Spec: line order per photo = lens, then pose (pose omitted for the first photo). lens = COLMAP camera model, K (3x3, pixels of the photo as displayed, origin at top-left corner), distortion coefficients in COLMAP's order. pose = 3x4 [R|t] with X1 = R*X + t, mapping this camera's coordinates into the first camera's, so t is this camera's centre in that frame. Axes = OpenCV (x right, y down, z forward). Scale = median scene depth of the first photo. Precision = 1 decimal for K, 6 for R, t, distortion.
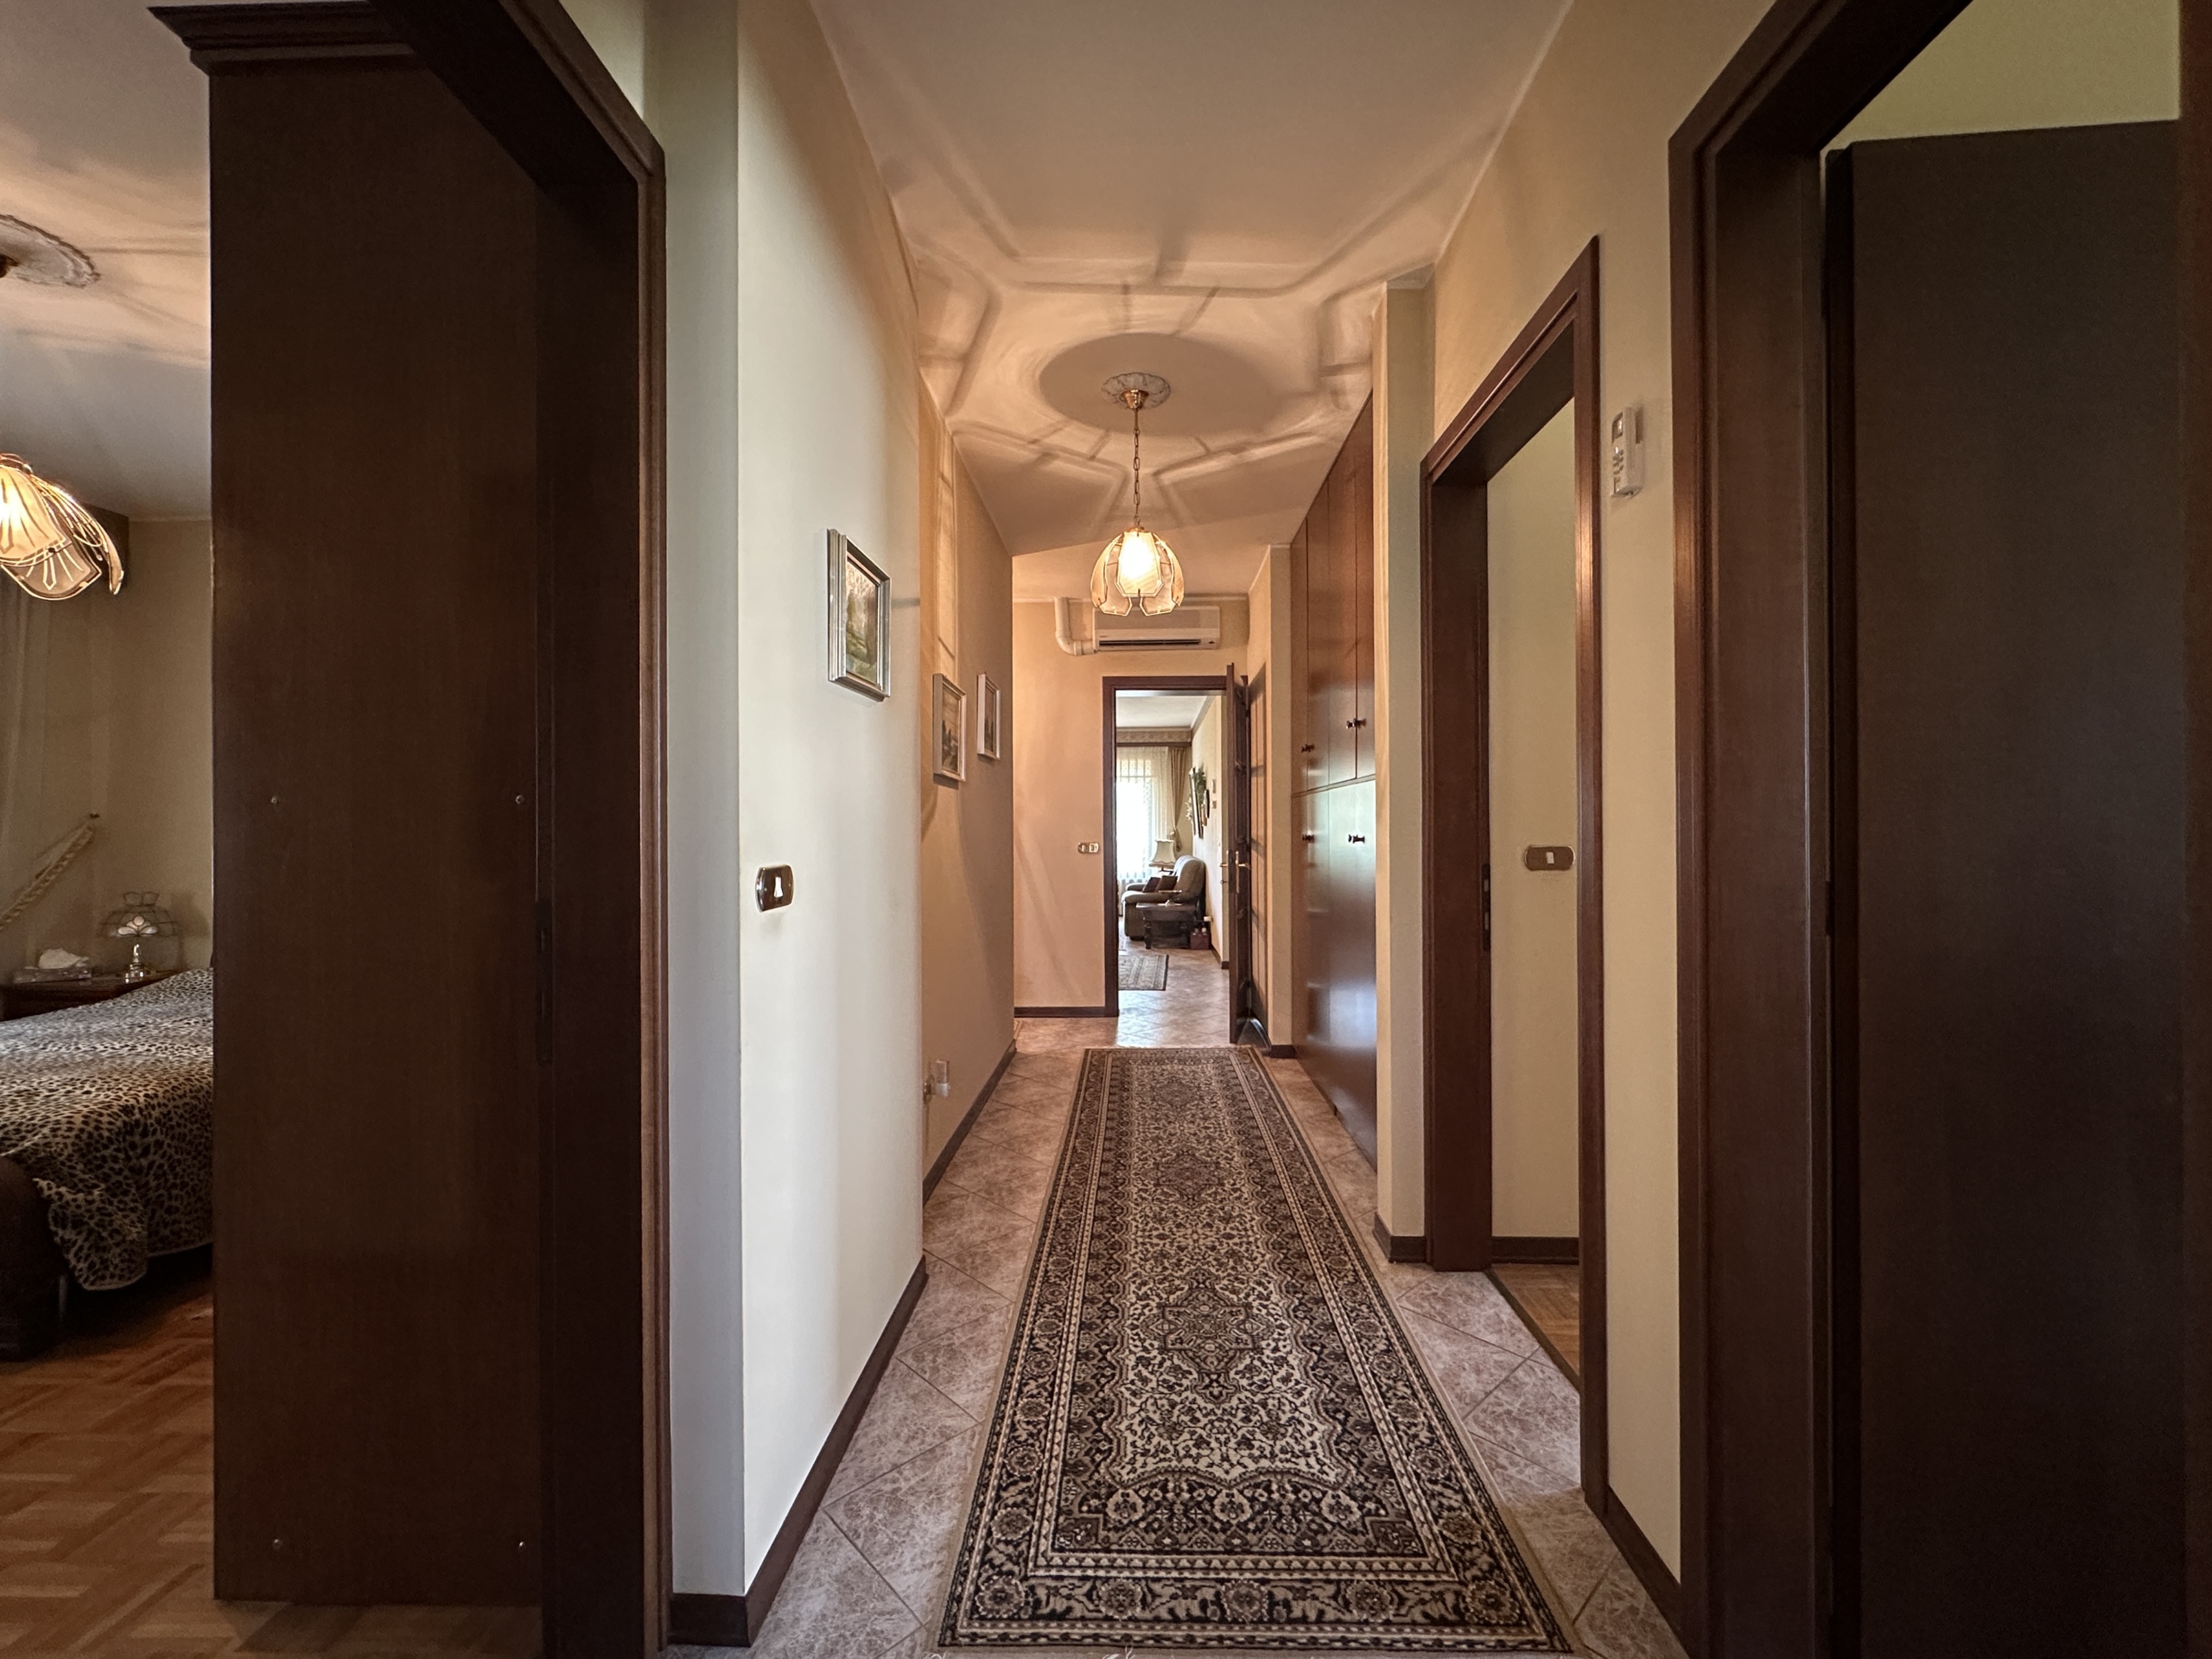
lens RADIAL K [[898.7, 0, 1109.2], [0, 898.7, 829.8], [0, 0, 1]] dist [-0.003072, 0.001059]
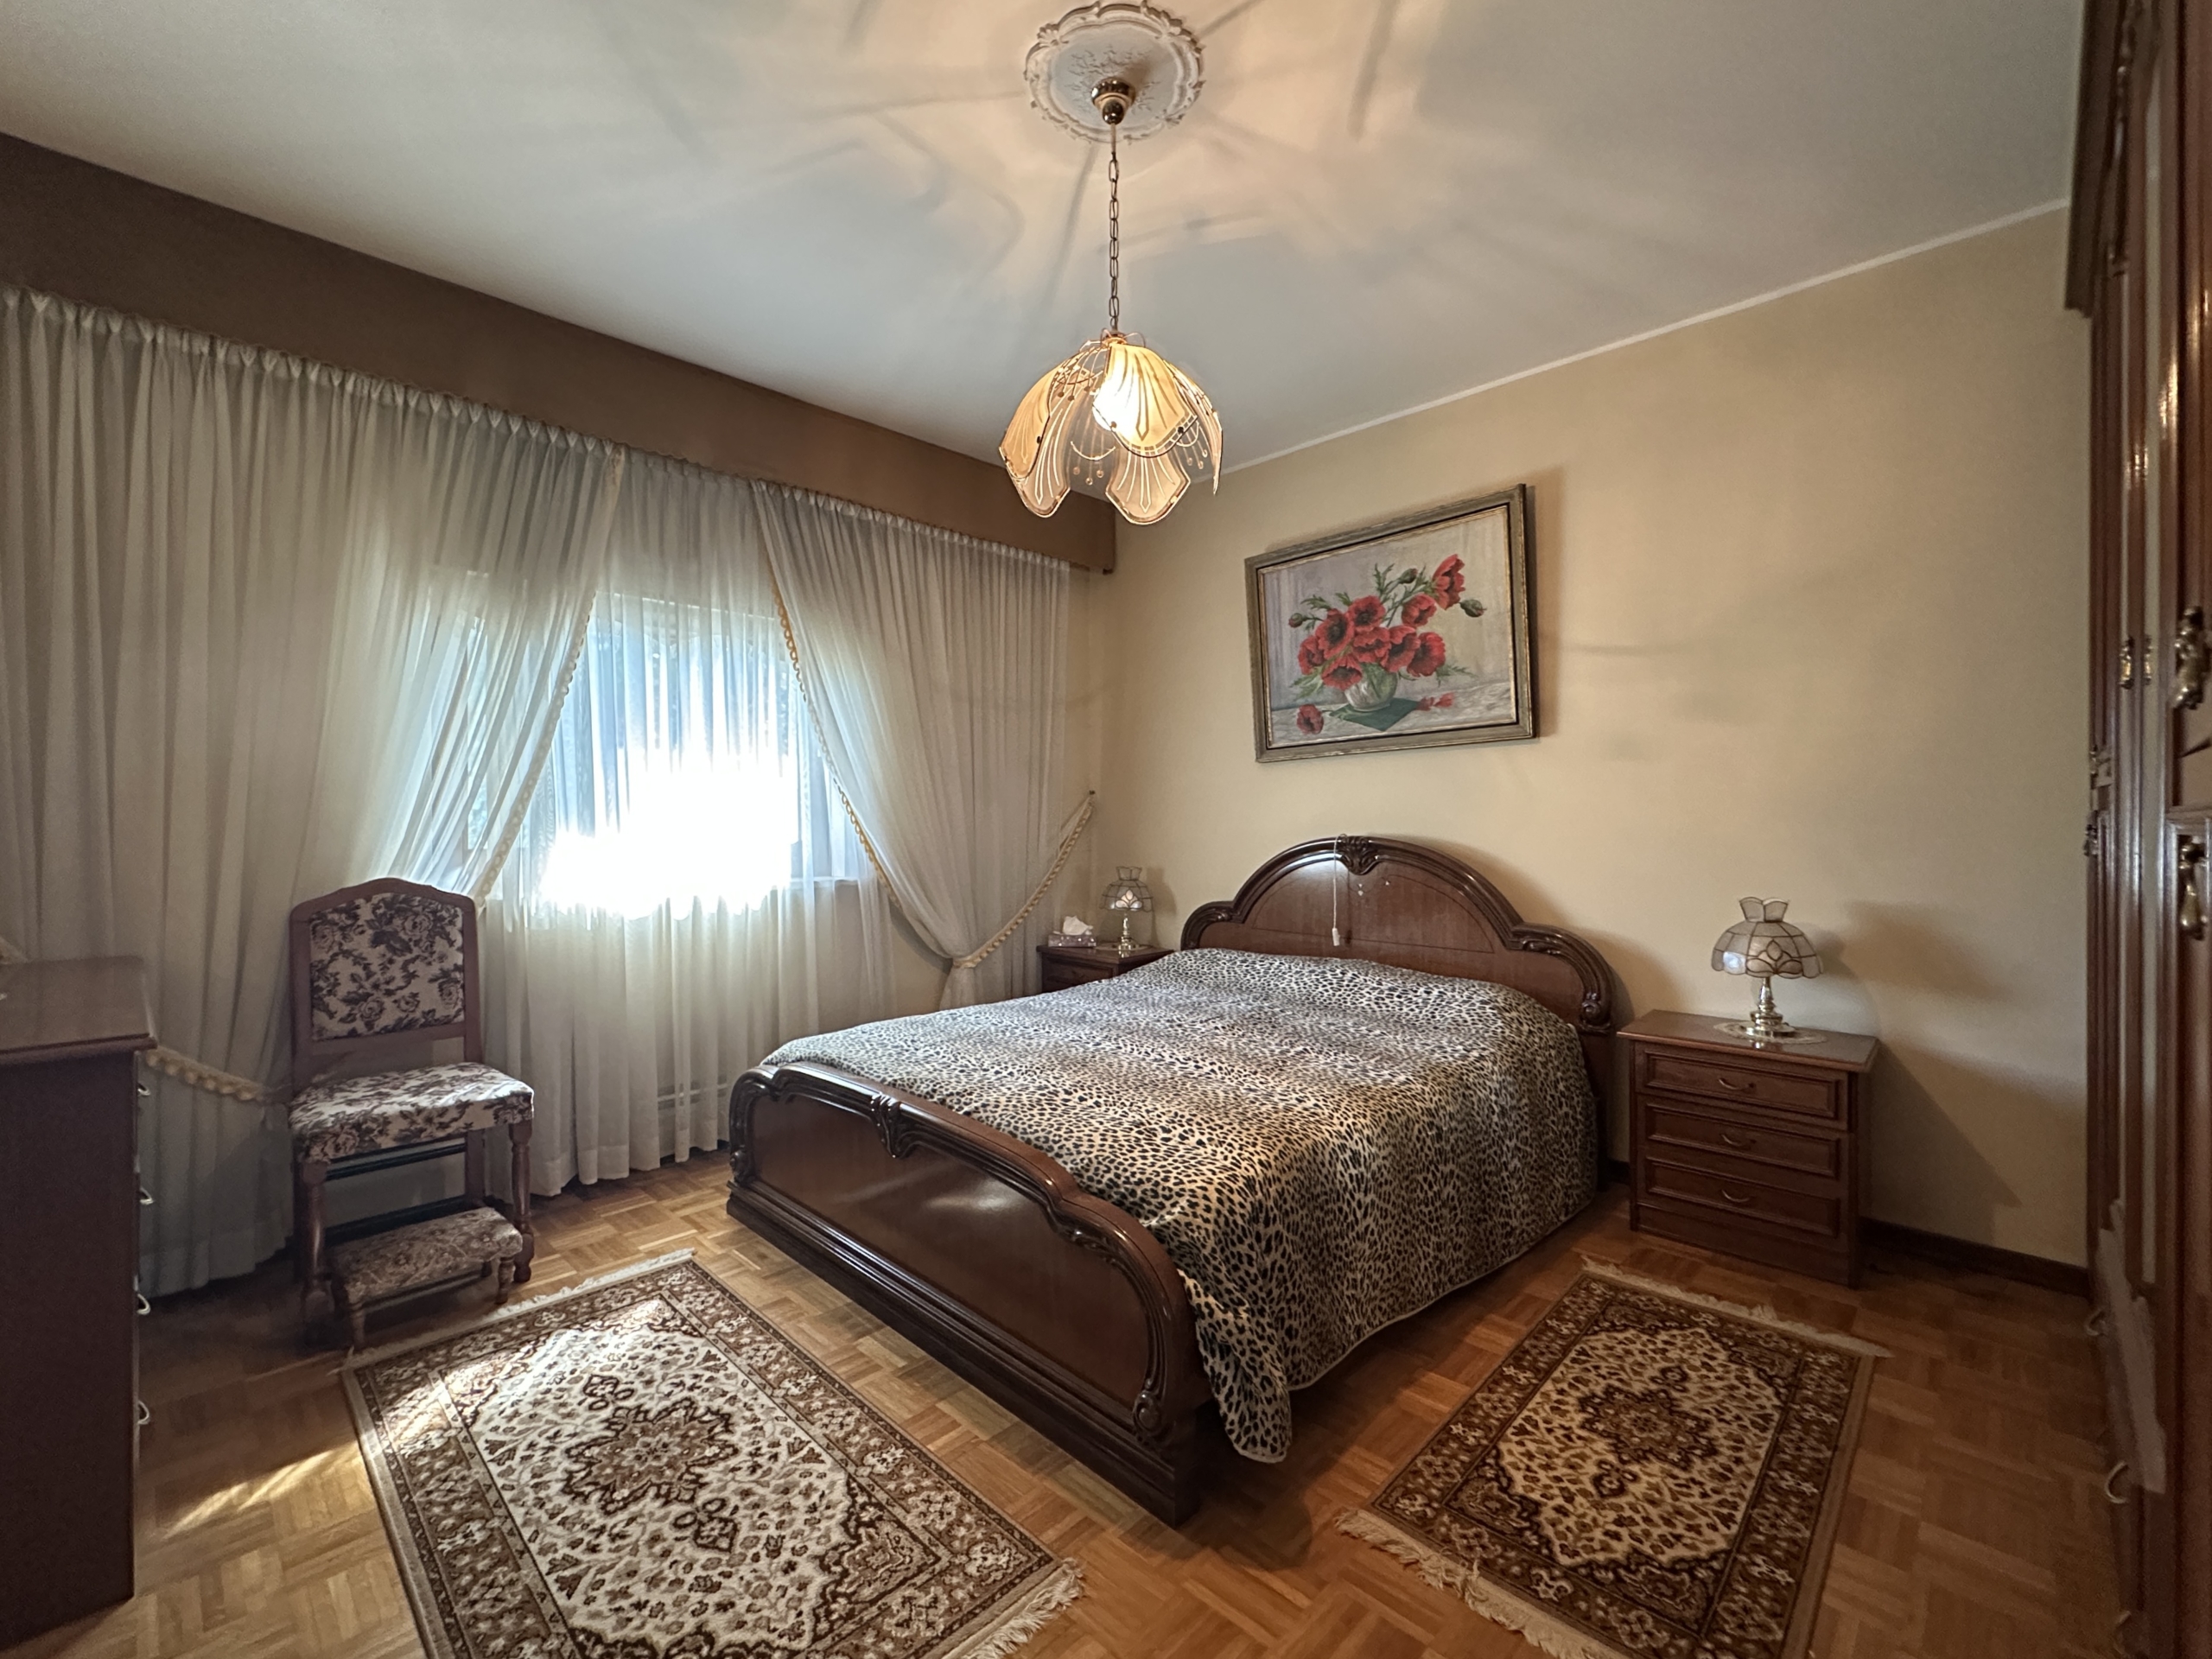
lens RADIAL K [[898.7, 0, 1122.2], [0, 898.7, 821.0], [0, 0, 1]] dist [-0.003072, 0.001059]
pose [[0.749133, 0.008621, -0.662363, -0.715333], [-0.000170, 0.999918, 0.012821, 0.007682], [0.662419, -0.009492, 0.749073, 0.399705]]
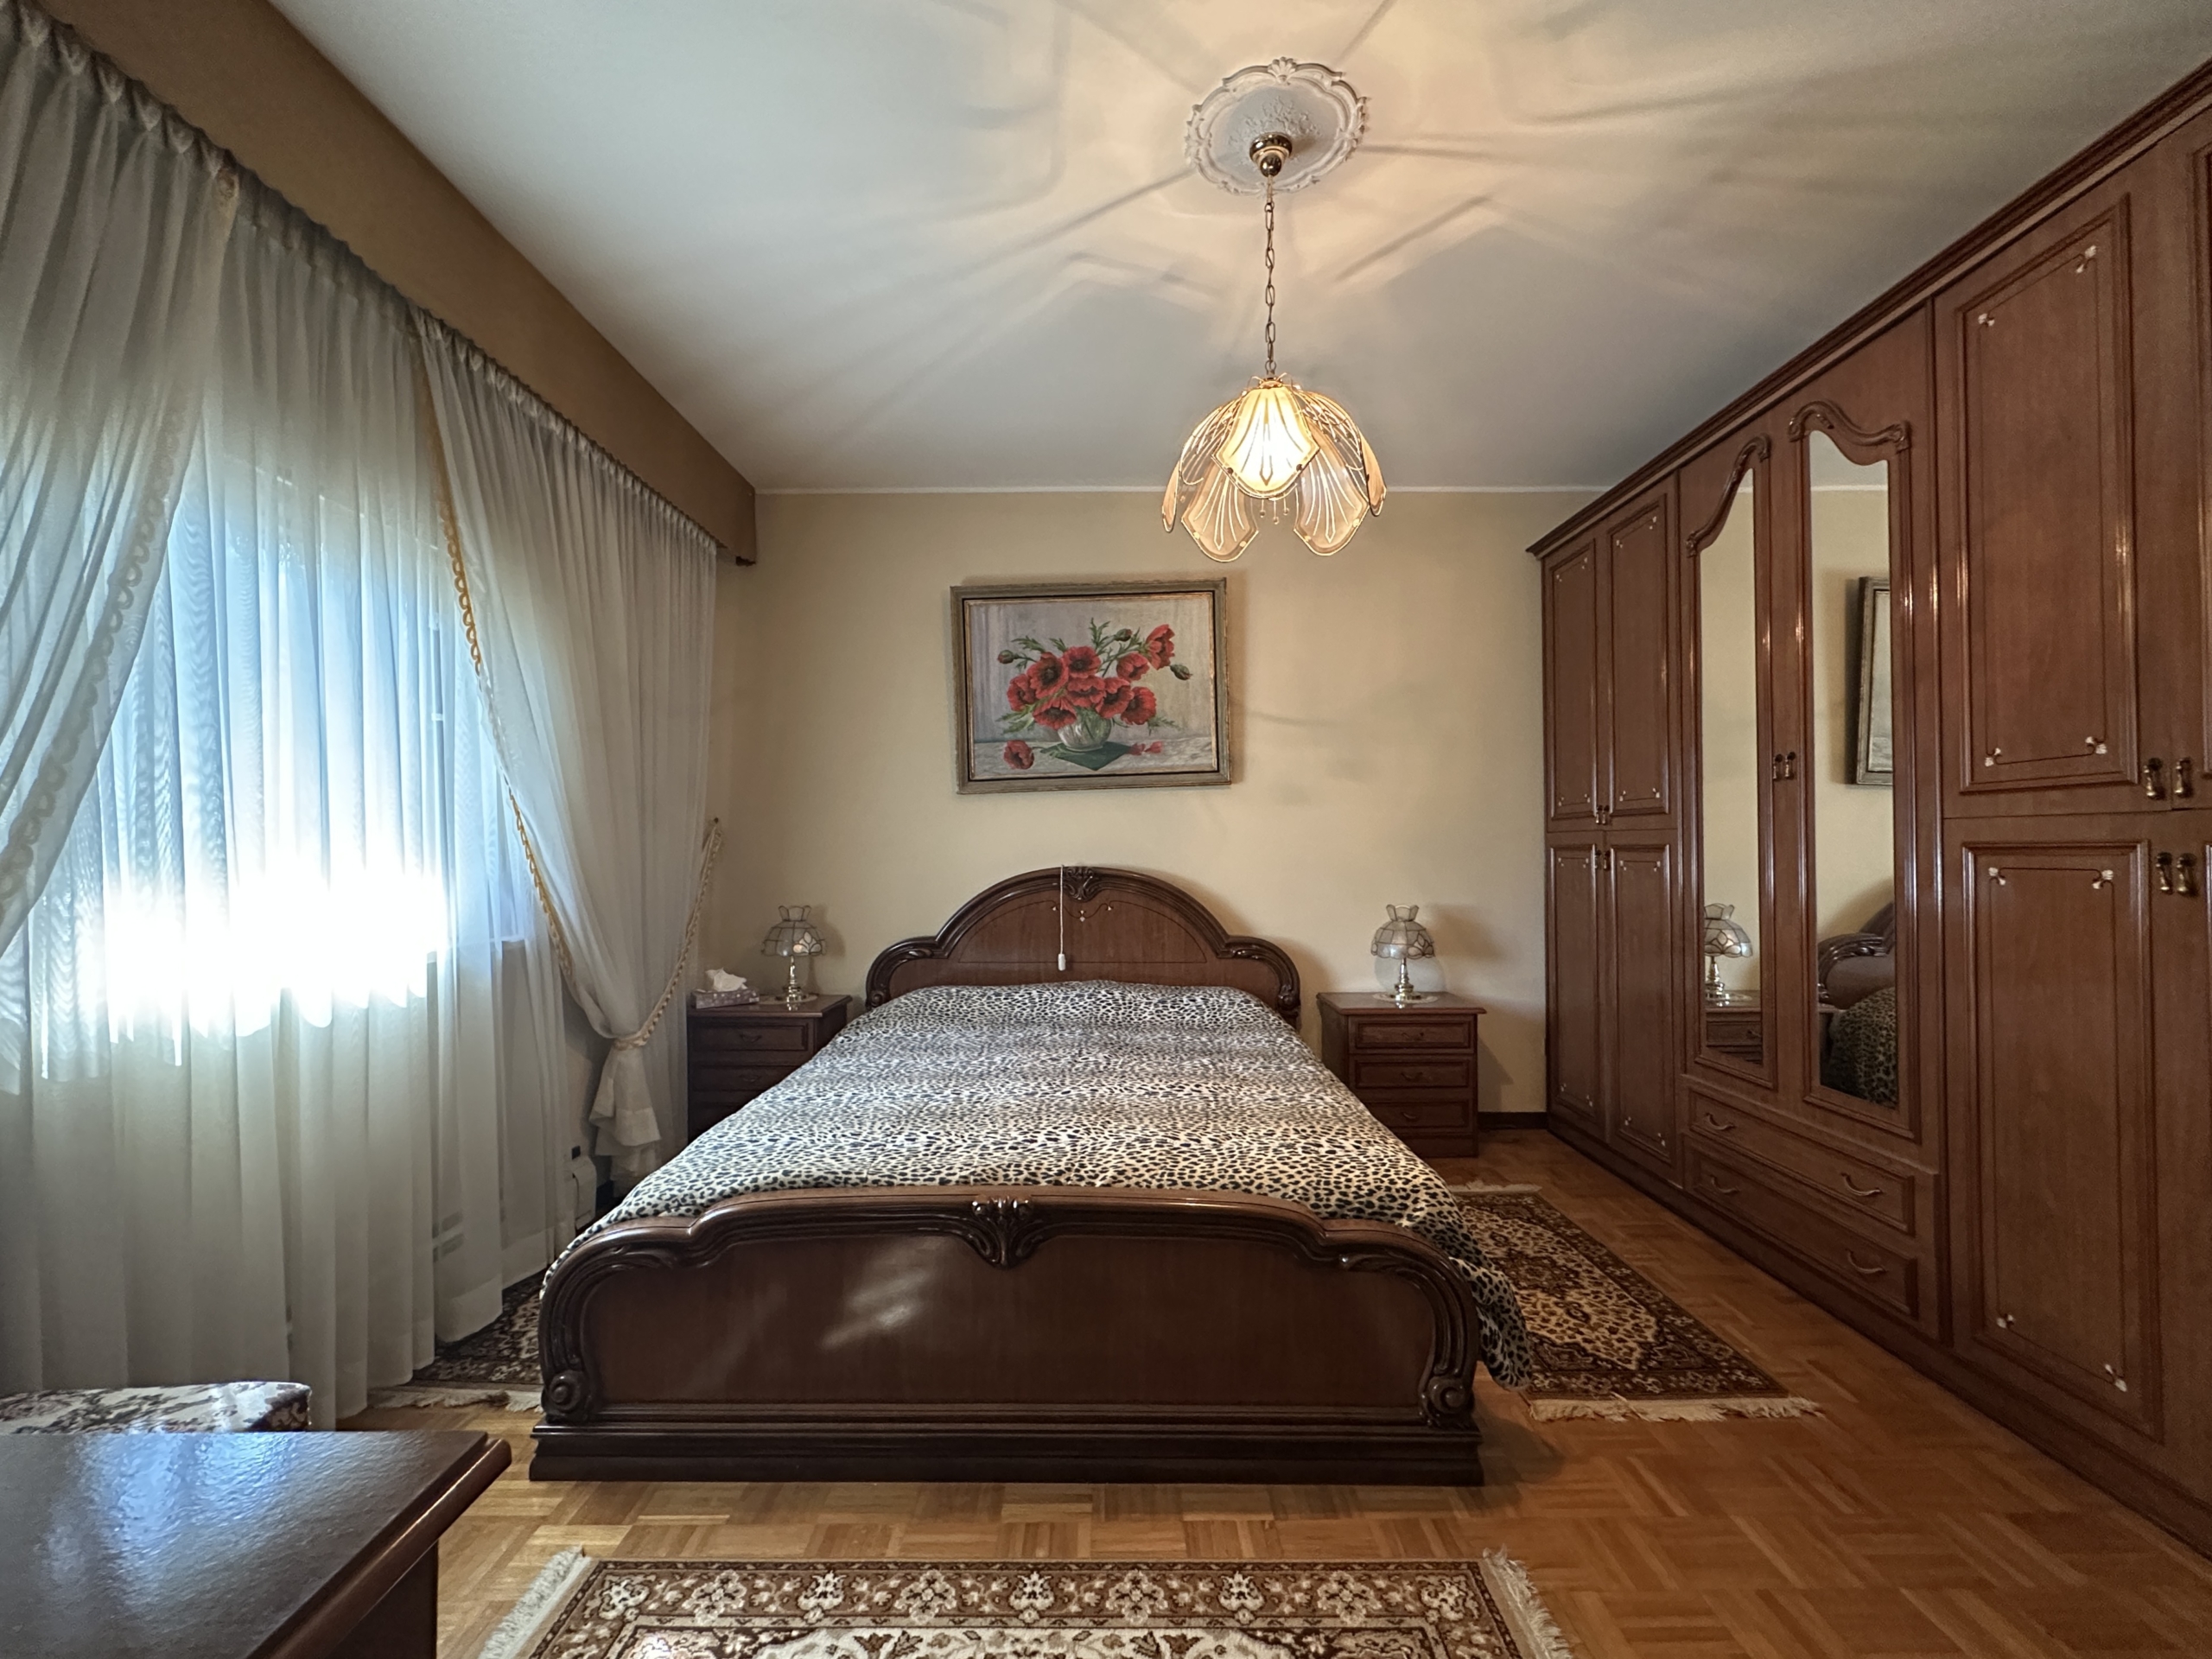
lens RADIAL K [[898.7, 0, 1012.0], [0, 898.7, 834.7], [0, 0, 1]] dist [-0.003072, 0.001059]
pose [[0.999843, 0.004931, 0.017005, -1.545244], [-0.004745, 0.999929, -0.010916, 0.013182], [-0.017058, 0.010833, 0.999796, 0.173677]]
